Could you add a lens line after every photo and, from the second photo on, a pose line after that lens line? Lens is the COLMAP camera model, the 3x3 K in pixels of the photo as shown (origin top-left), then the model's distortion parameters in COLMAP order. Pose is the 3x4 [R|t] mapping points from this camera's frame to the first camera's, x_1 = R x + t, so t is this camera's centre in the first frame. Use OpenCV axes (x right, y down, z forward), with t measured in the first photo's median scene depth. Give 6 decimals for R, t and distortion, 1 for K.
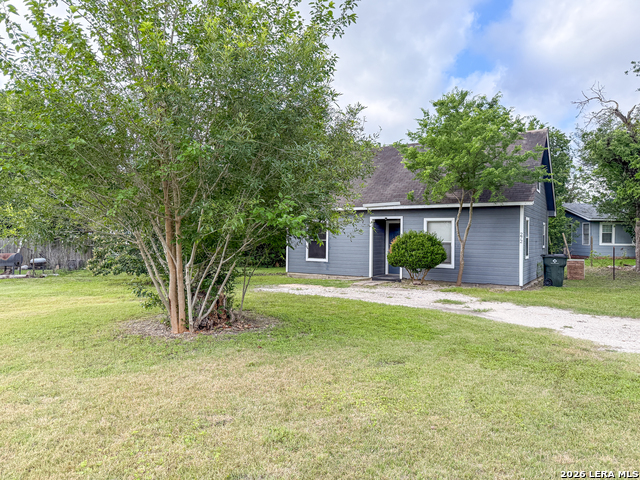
lens RADIAL K [[458.4, 0, 320.5], [0, 458.4, 239.5], [0, 0, 1]] dist [-0.013516, -0.005141]
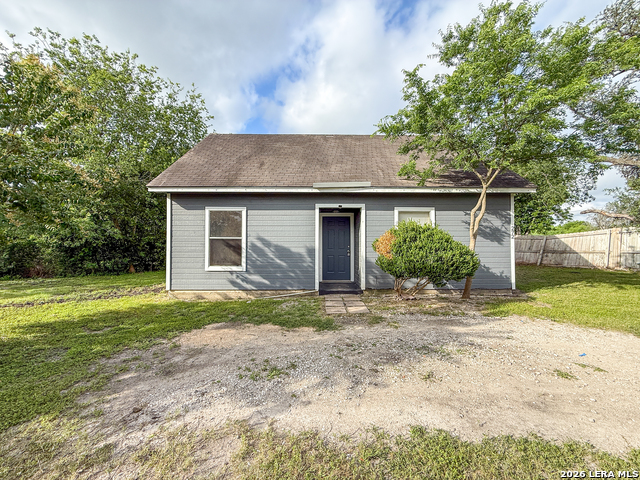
lens RADIAL K [[257.0, 0, 314.7], [0, 257.0, 234.0], [0, 0, 1]] dist [0.003640, 0.000202]
pose [[0.832379, -0.010971, 0.554099, -0.113958], [0.005799, 0.999922, 0.011087, -0.007862], [-0.554177, -0.006016, 0.832377, 0.700985]]
